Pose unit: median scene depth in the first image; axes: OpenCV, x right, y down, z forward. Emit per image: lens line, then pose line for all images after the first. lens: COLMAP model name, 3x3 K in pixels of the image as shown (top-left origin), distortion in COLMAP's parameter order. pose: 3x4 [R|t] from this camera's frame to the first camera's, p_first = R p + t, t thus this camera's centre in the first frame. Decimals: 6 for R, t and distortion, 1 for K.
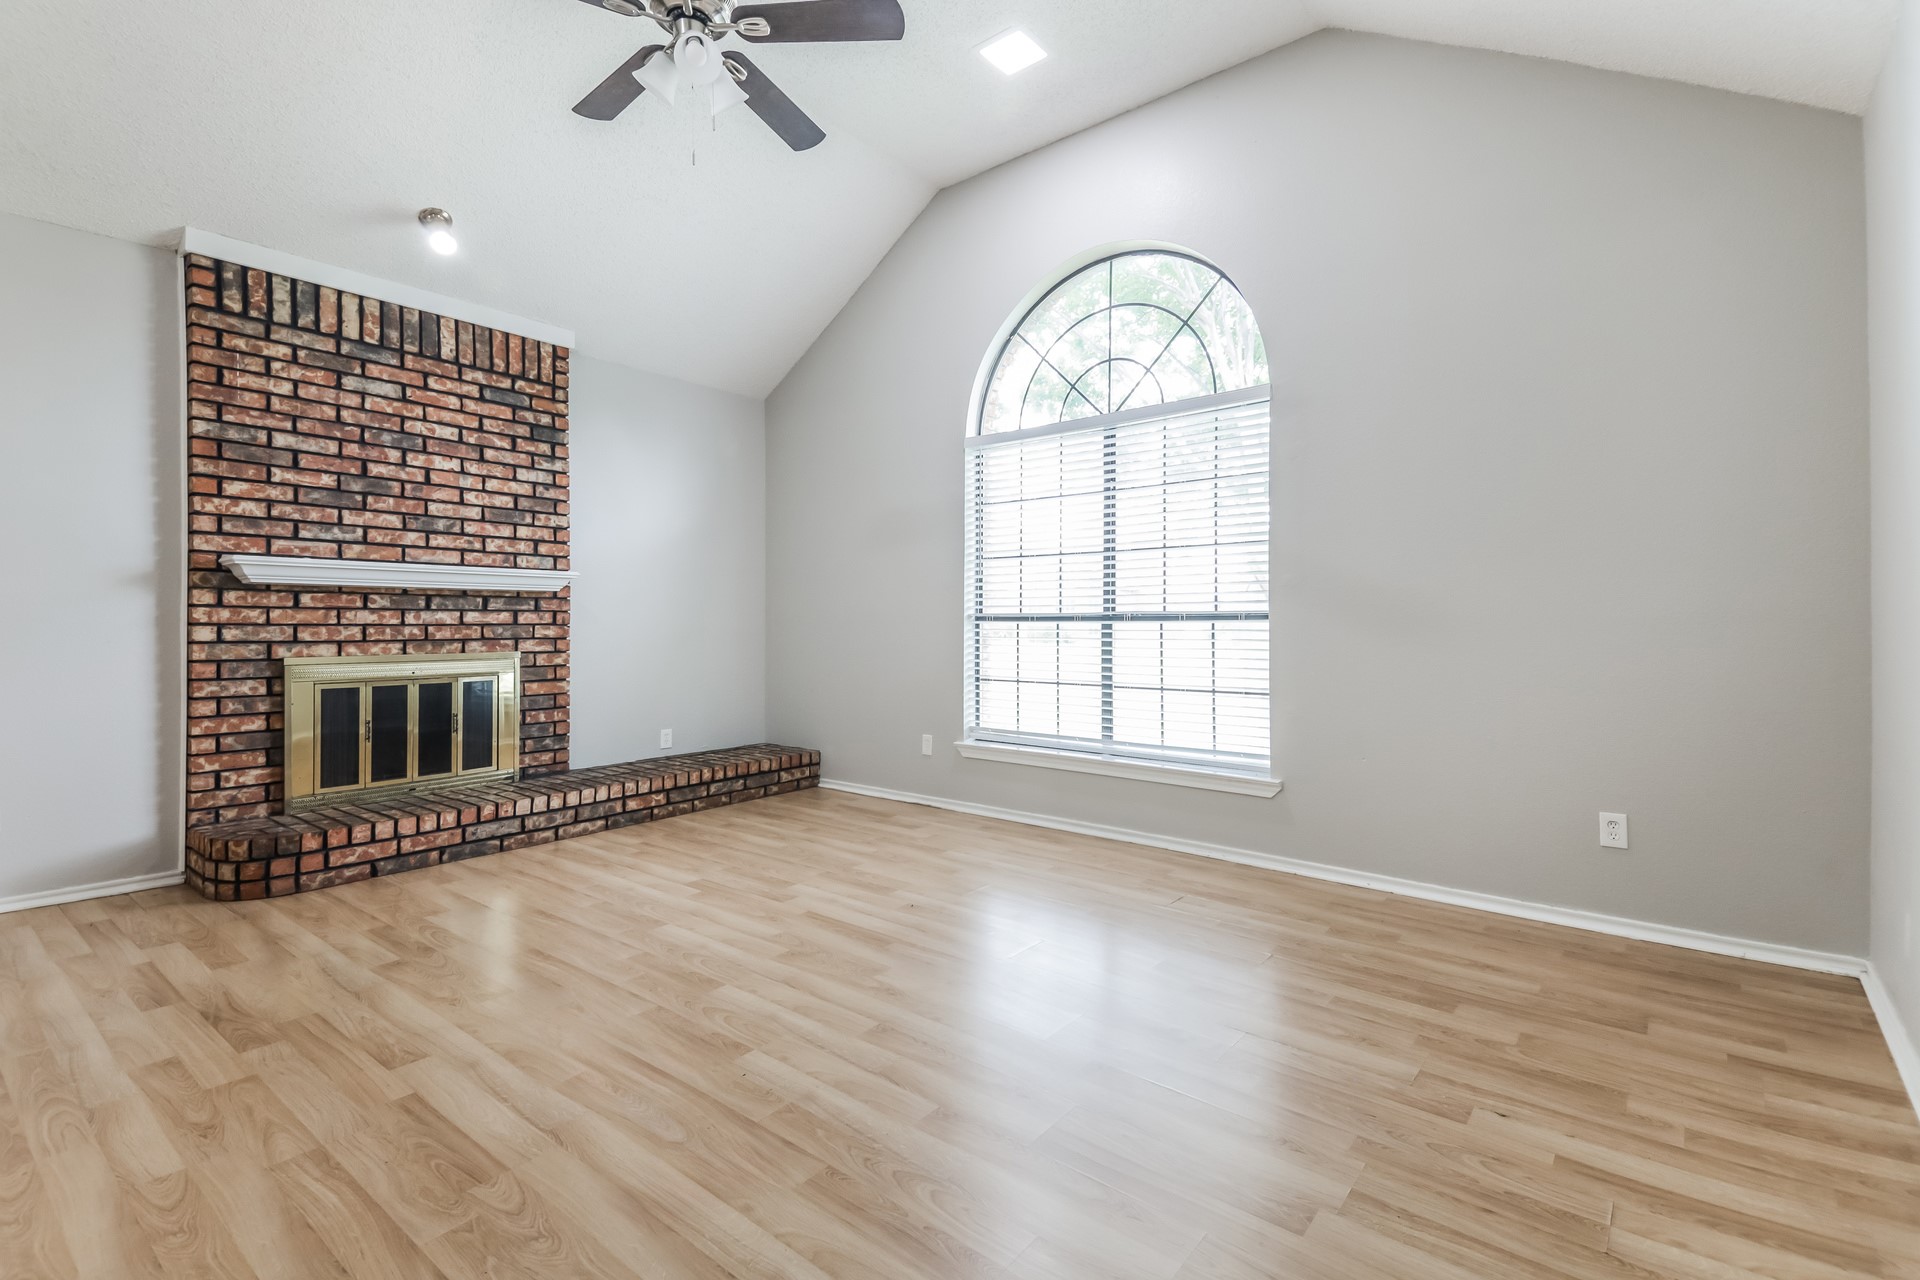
lens RADIAL K [[880.5, 0, 970.4], [0, 880.5, 619.8], [0, 0, 1]] dist [0.002992, -0.018108]
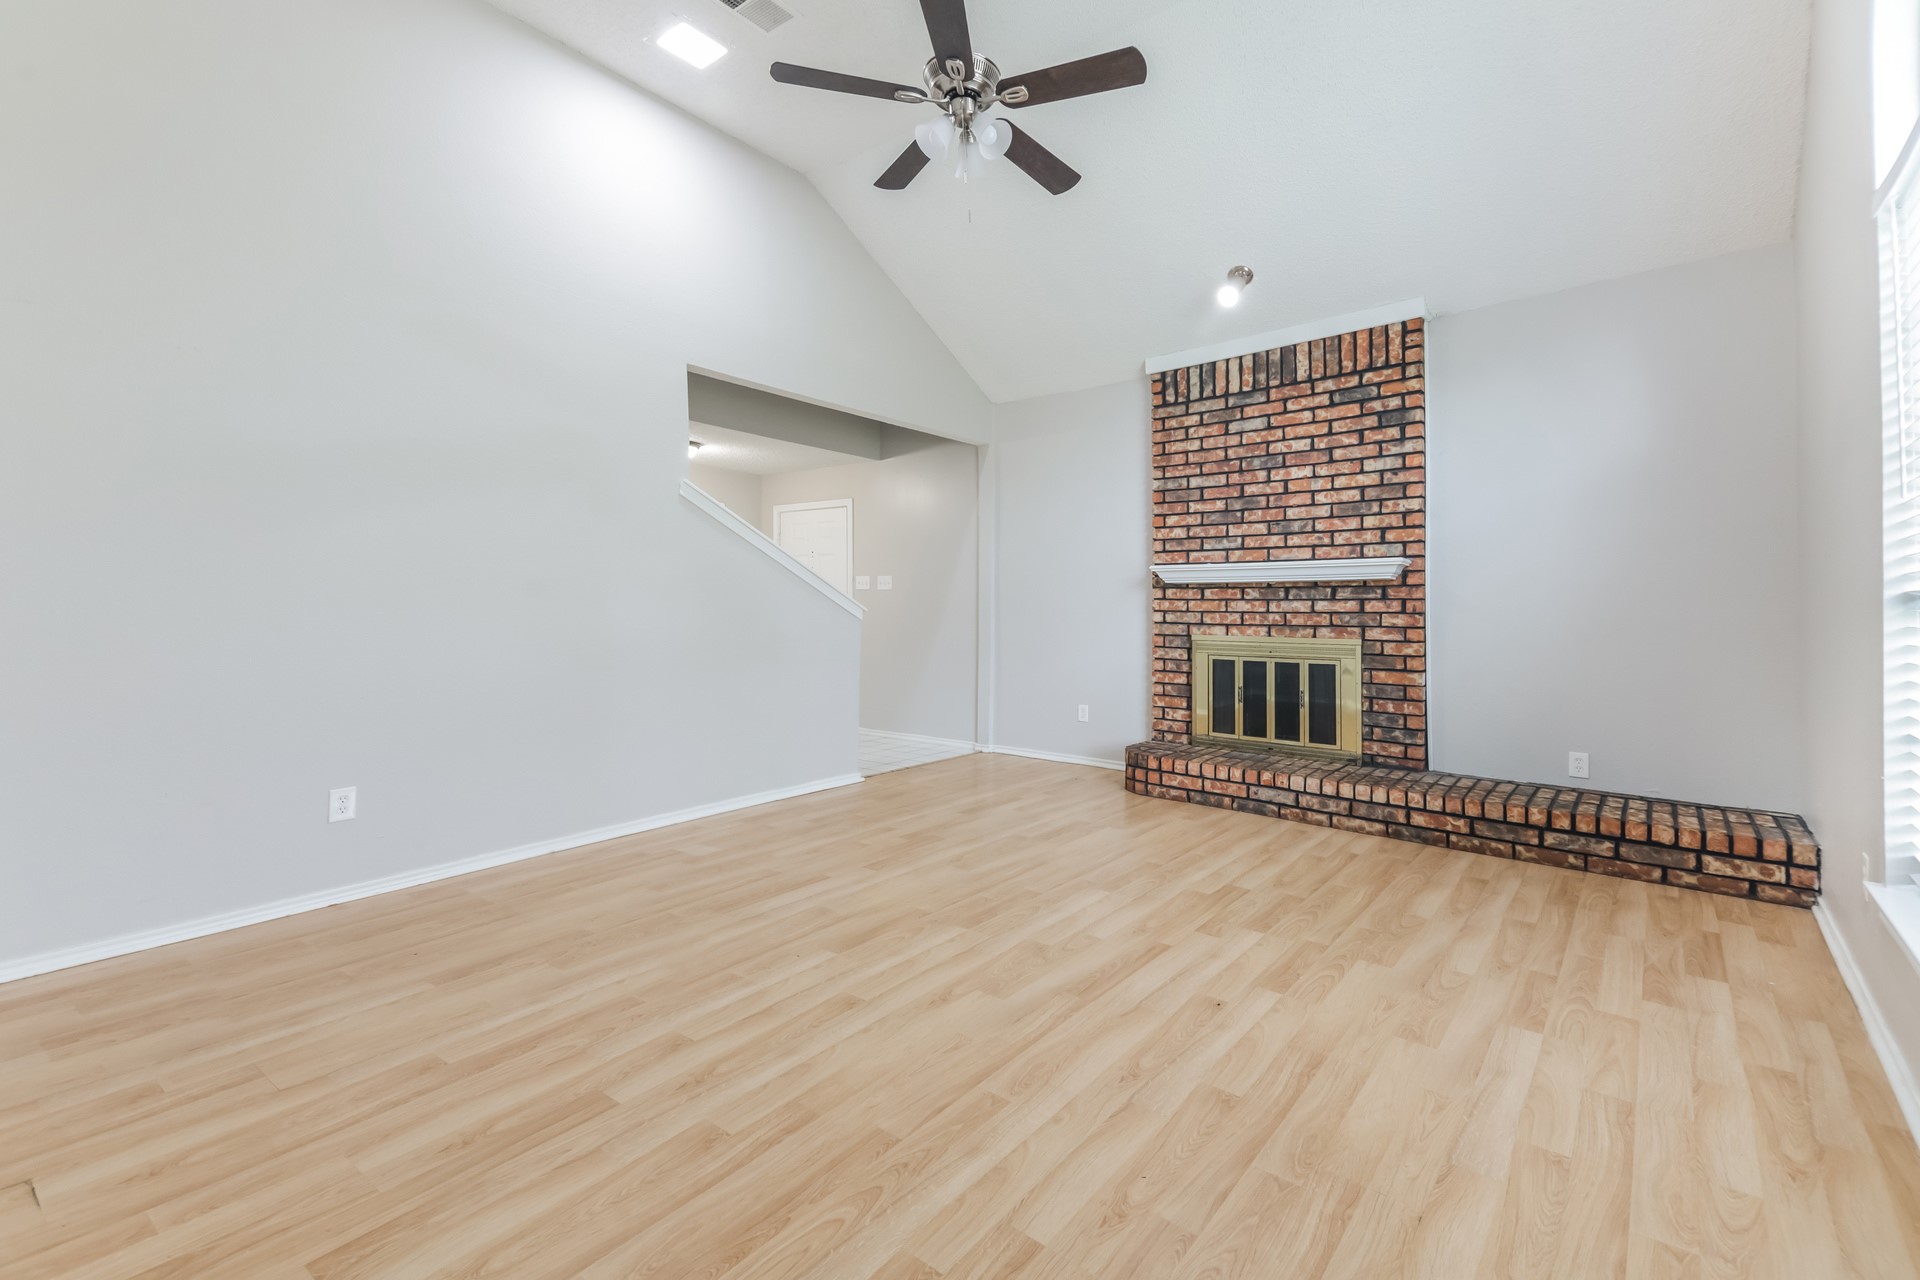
lens RADIAL K [[790.7, 0, 1011.6], [0, 790.7, 601.0], [0, 0, 1]] dist [0.100053, -0.000104]
pose [[-0.006814, -0.009578, -0.999931, 0.459787], [0.001071, 0.999953, -0.009586, 0.000234], [0.999976, -0.001136, -0.006803, 0.638515]]
